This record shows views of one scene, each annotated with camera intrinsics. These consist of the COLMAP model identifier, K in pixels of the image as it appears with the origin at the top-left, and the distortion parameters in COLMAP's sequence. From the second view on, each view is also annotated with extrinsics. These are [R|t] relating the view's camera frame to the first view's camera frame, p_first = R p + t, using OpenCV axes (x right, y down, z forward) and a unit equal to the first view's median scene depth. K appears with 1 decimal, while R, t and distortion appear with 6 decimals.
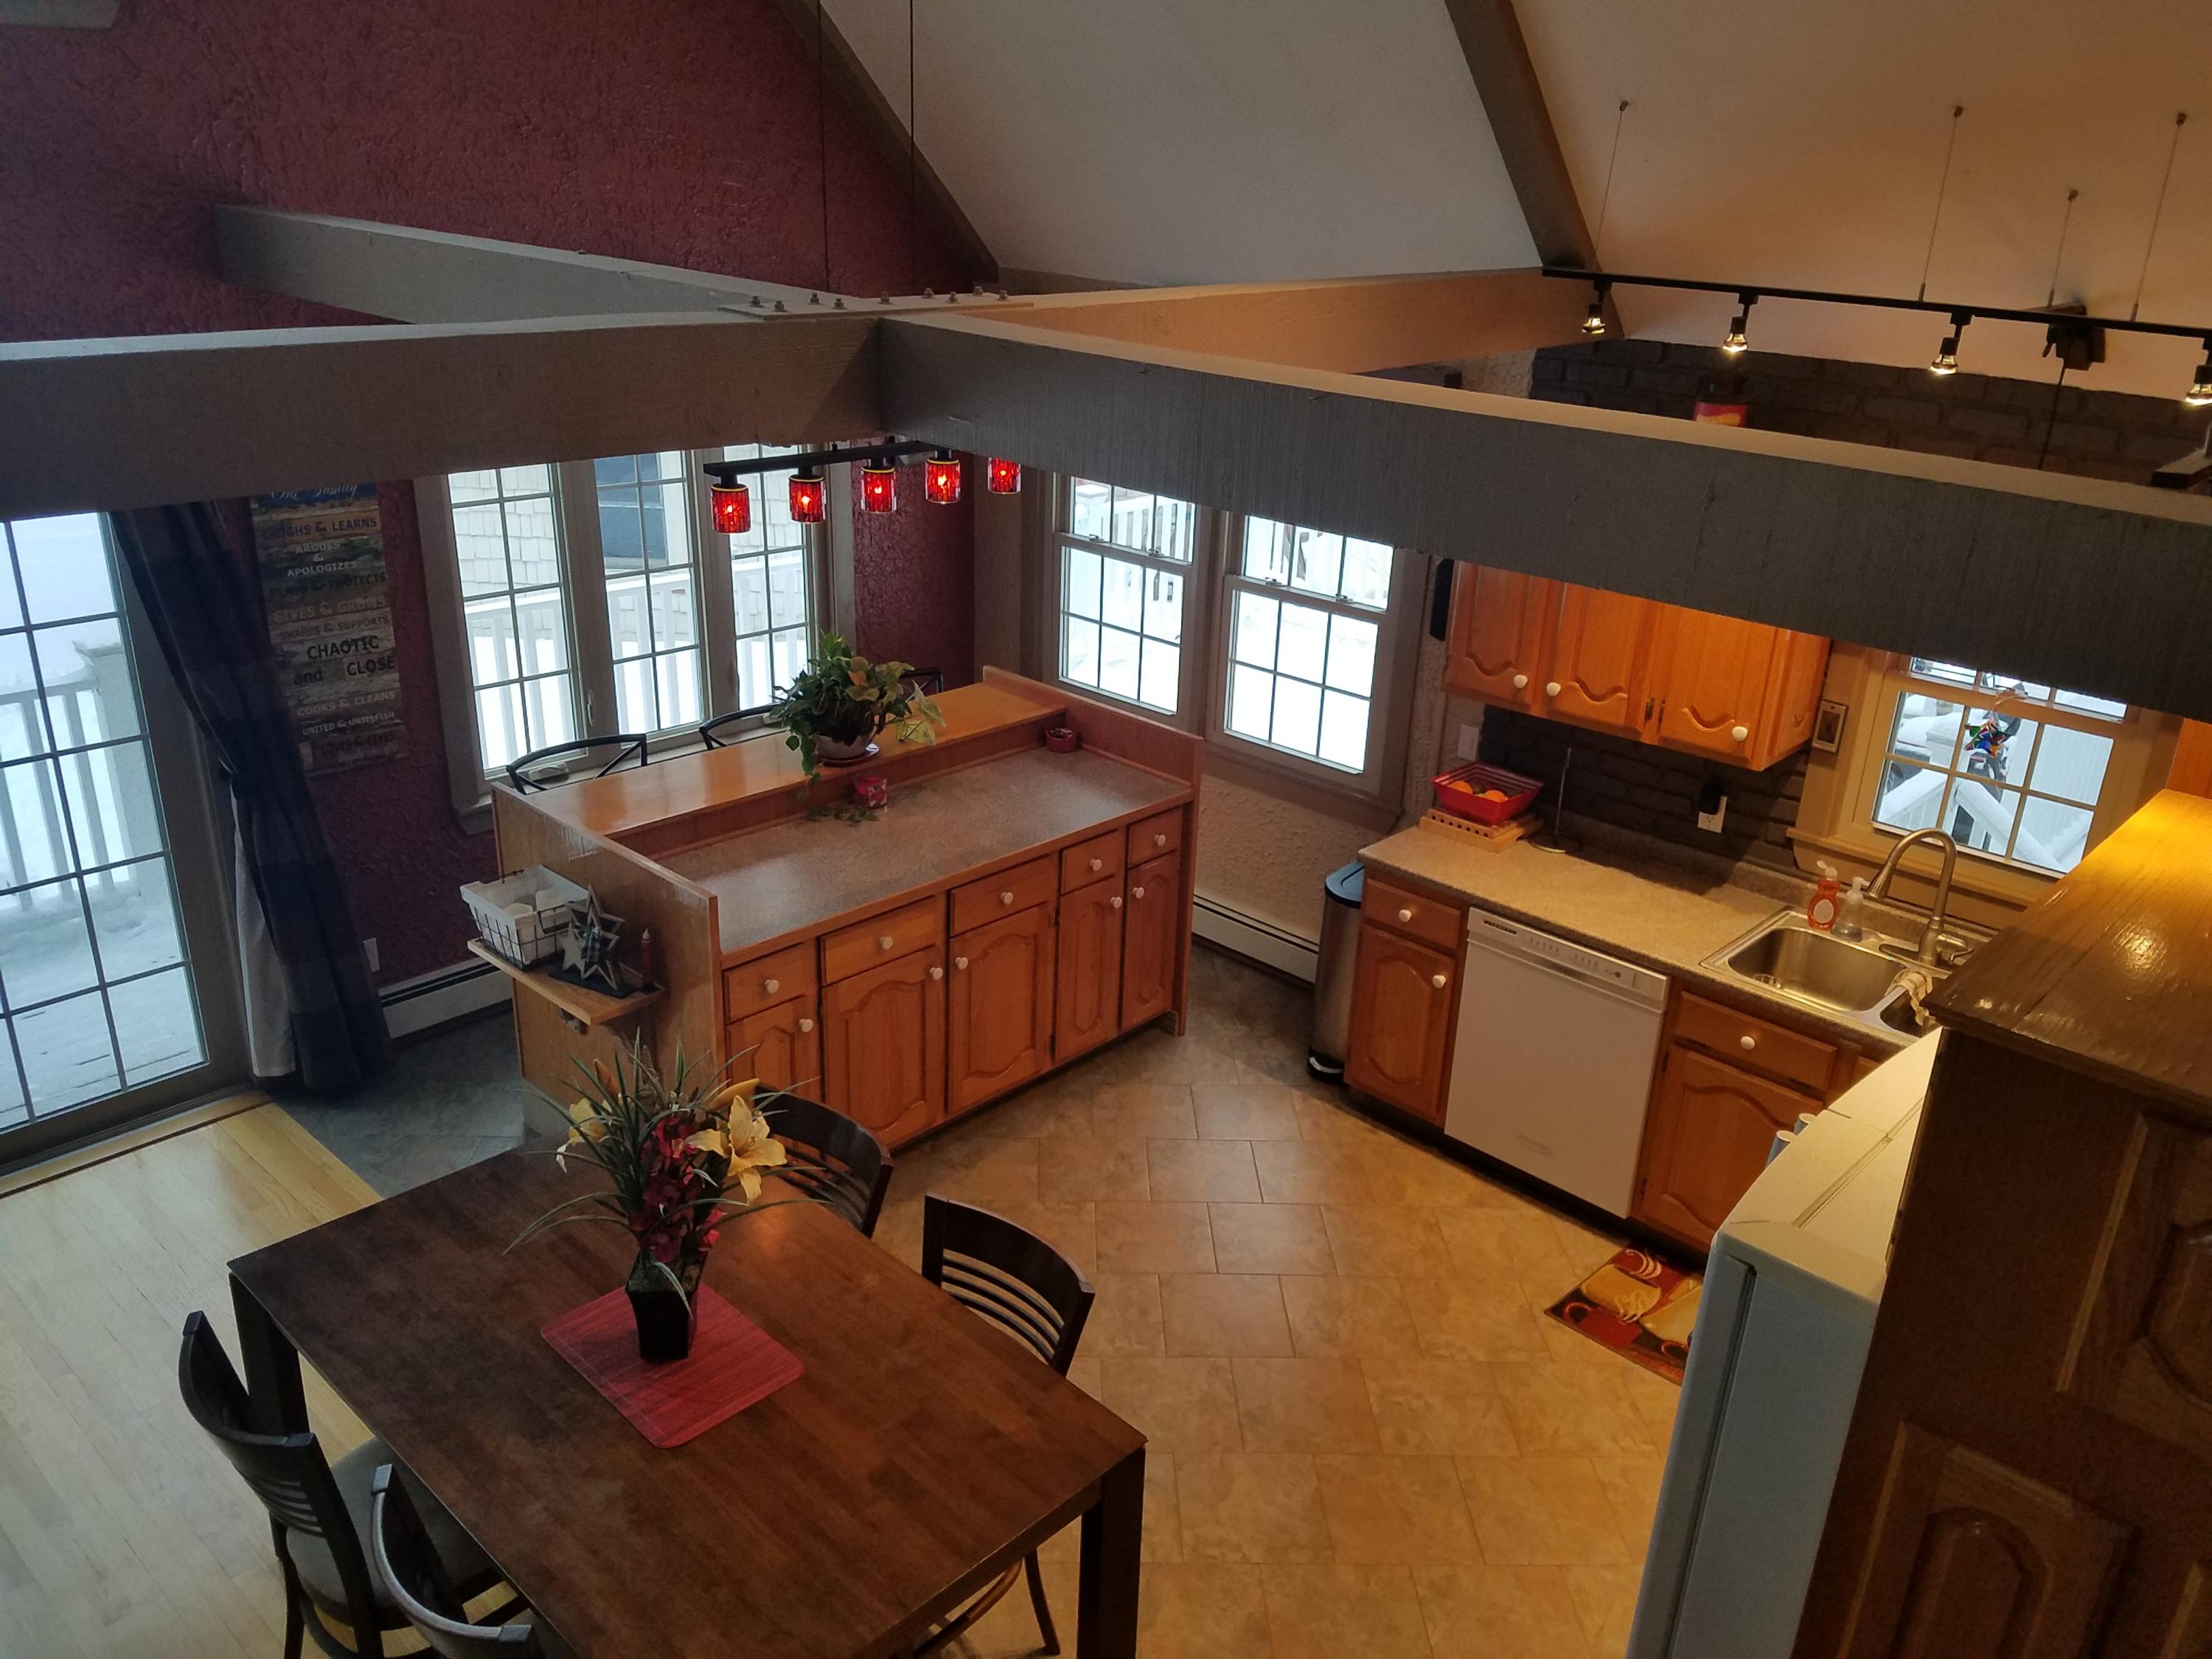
lens RADIAL K [[1648.8, 0, 1105.5], [0, 1648.8, 847.6], [0, 0, 1]] dist [0.224641, -0.380989]
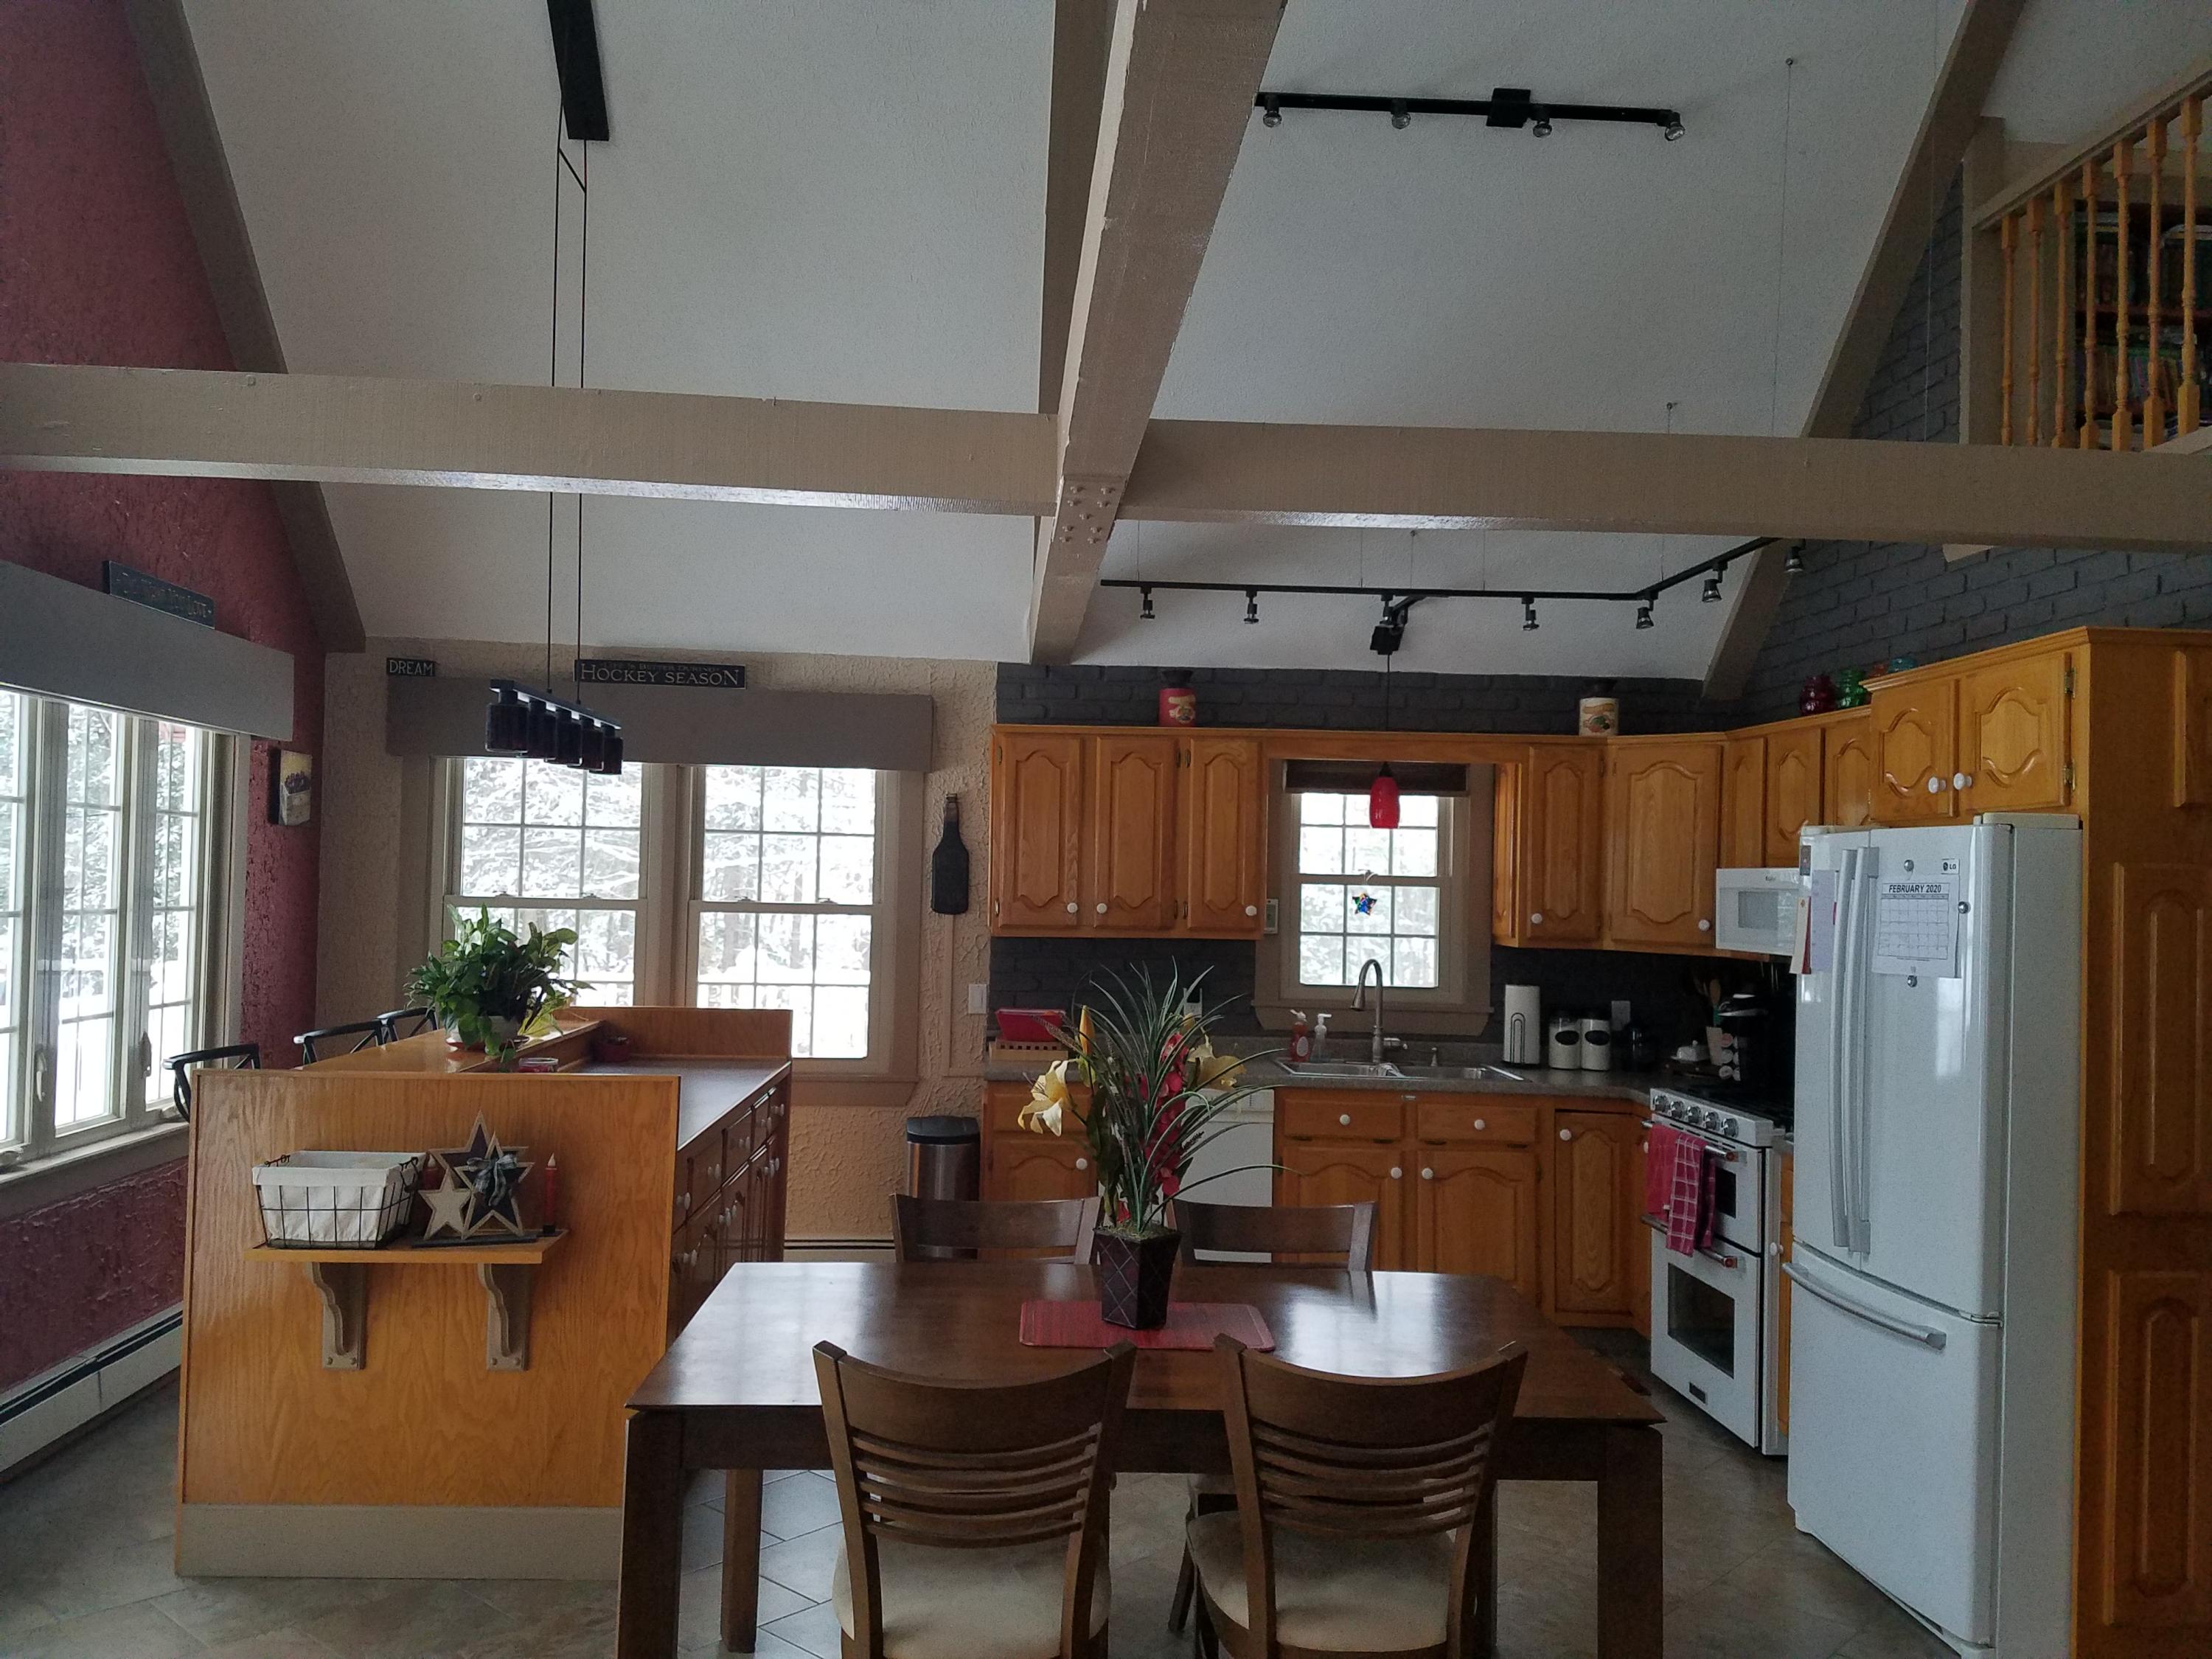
lens RADIAL K [[1648.8, 0, 1105.5], [0, 1648.8, 847.6], [0, 0, 1]] dist [0.224641, -0.380989]
pose [[0.690743, -0.008981, 0.723044, -0.622807], [0.285213, 0.922238, -0.261016, 0.186243], [-0.664475, 0.386517, 0.639591, 0.185396]]
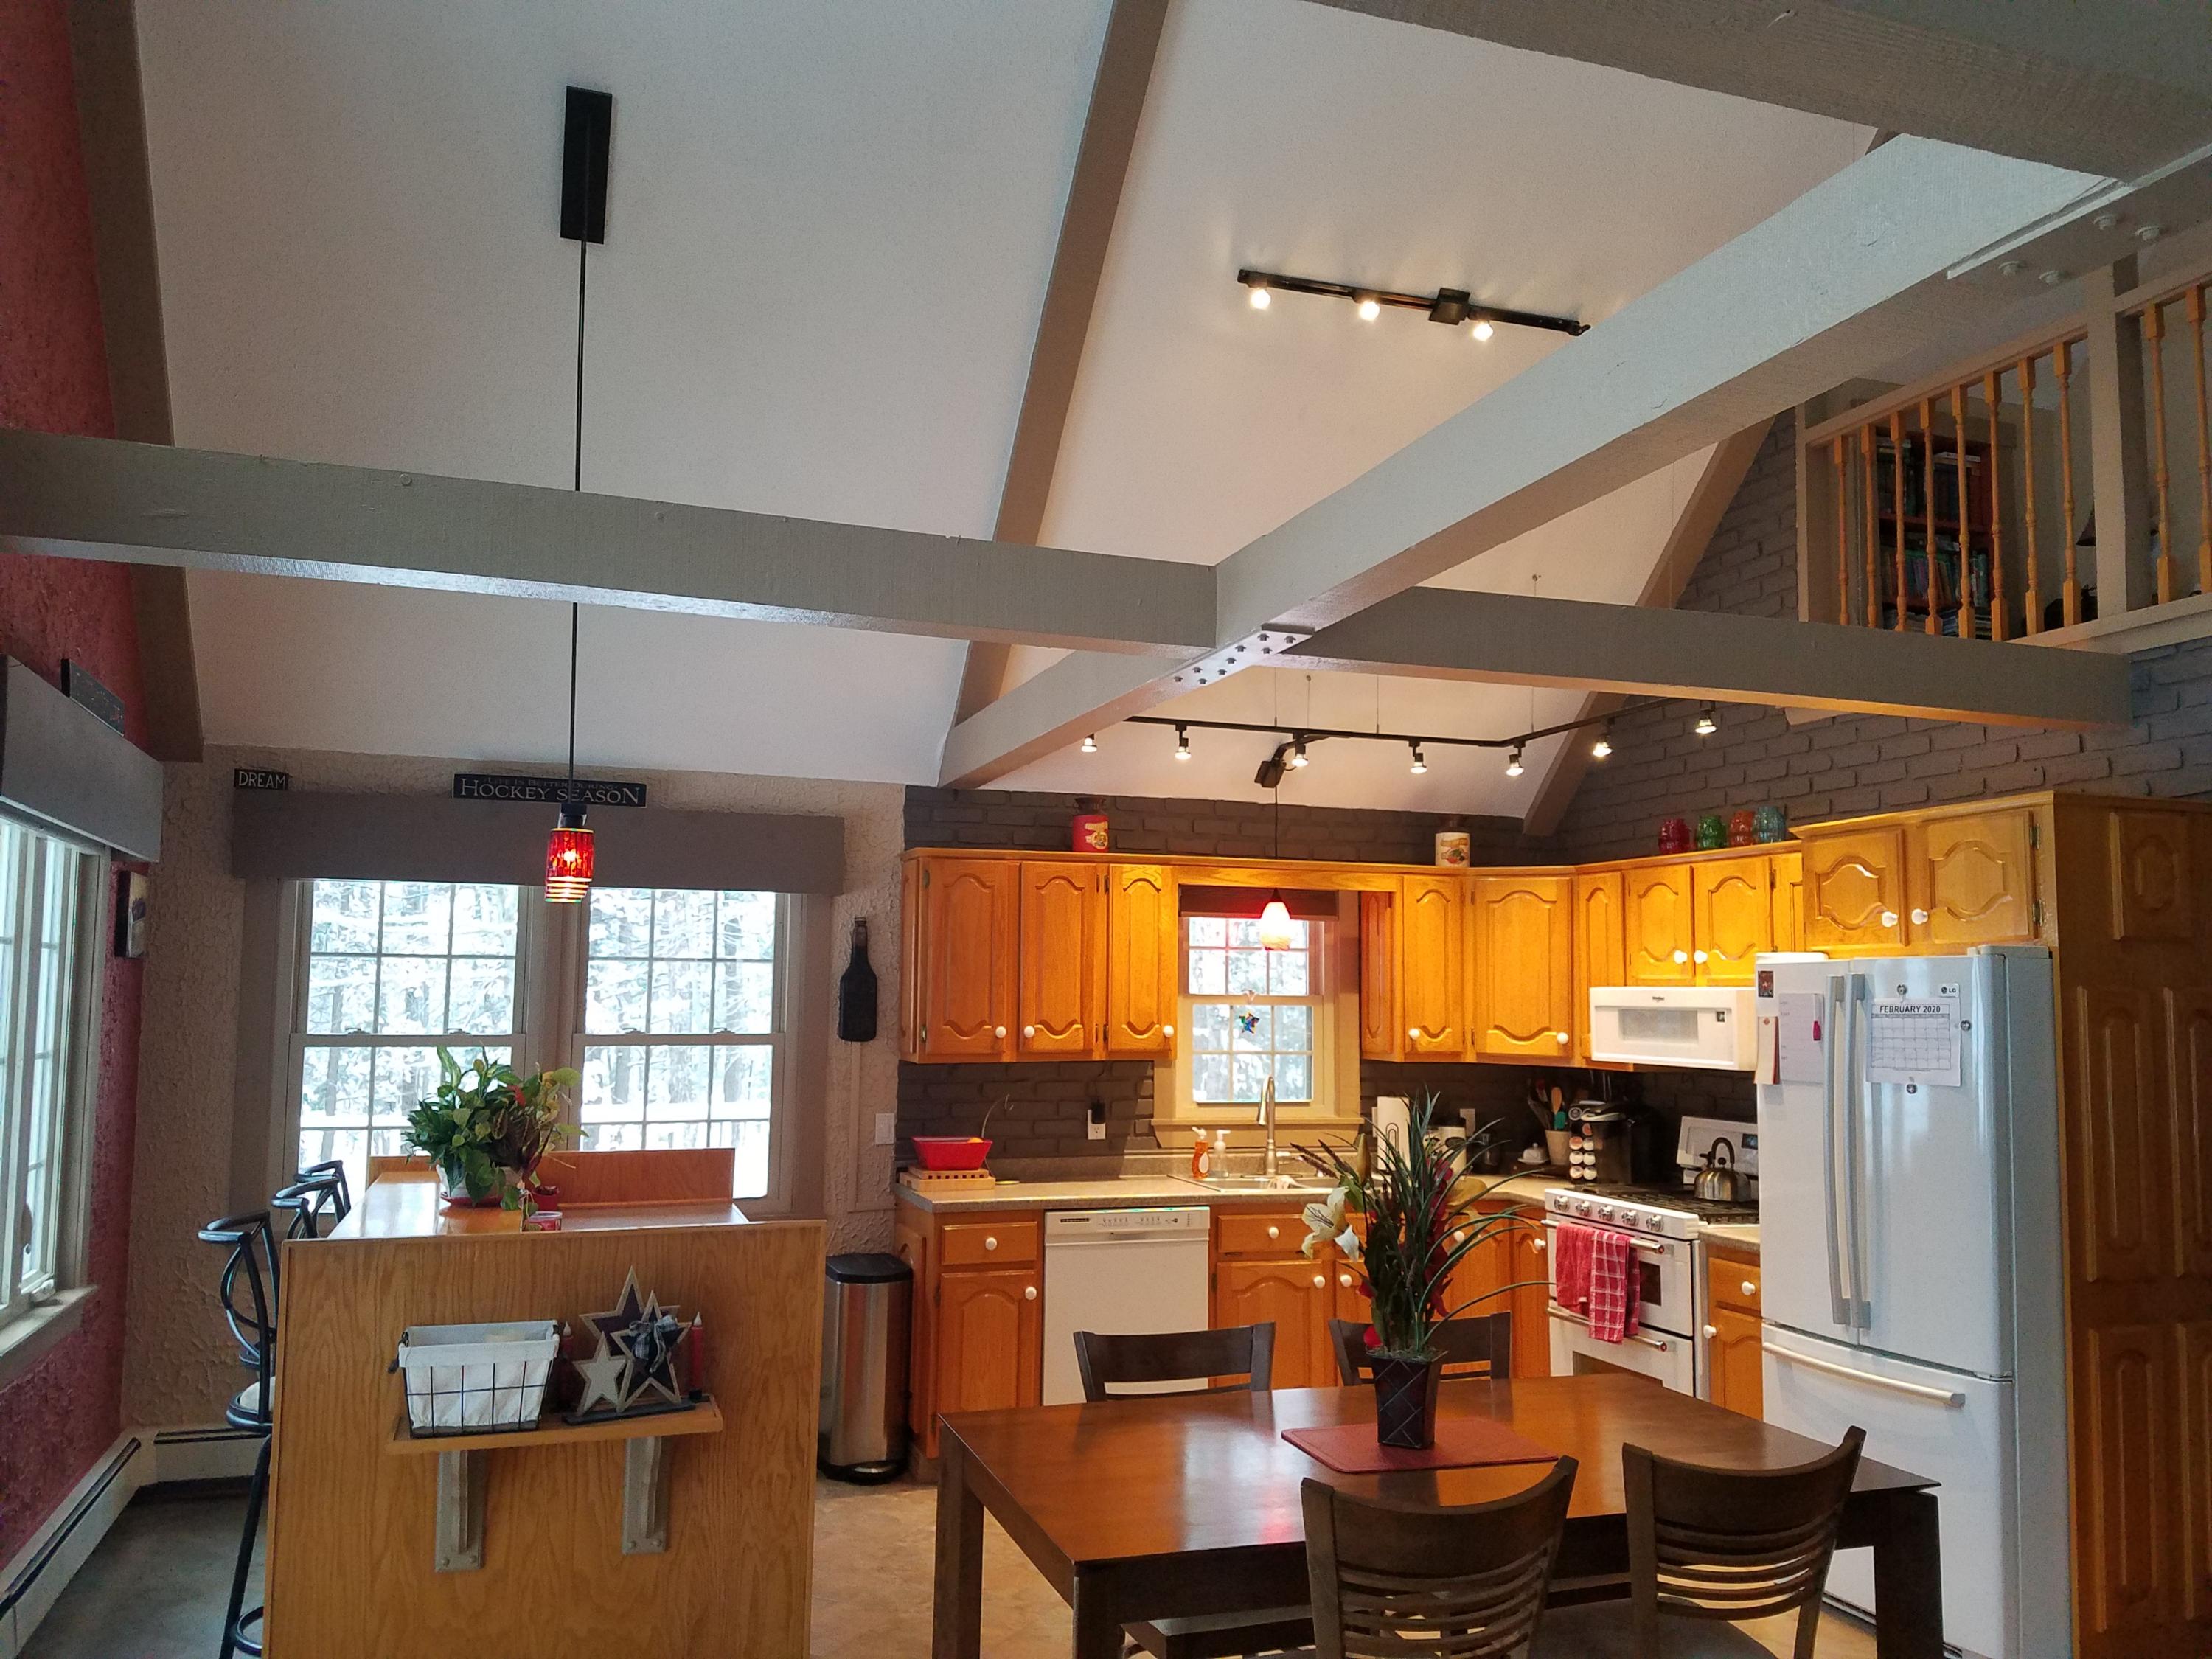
lens RADIAL K [[1656.2, 0, 1125.3], [0, 1656.2, 877.0], [0, 0, 1]] dist [0.225233, -0.383528]
pose [[0.464010, 0.031784, 0.885260, -0.802559], [0.352287, 0.910307, -0.217335, 0.095422], [-0.812766, 0.412711, 0.411194, 0.374418]]
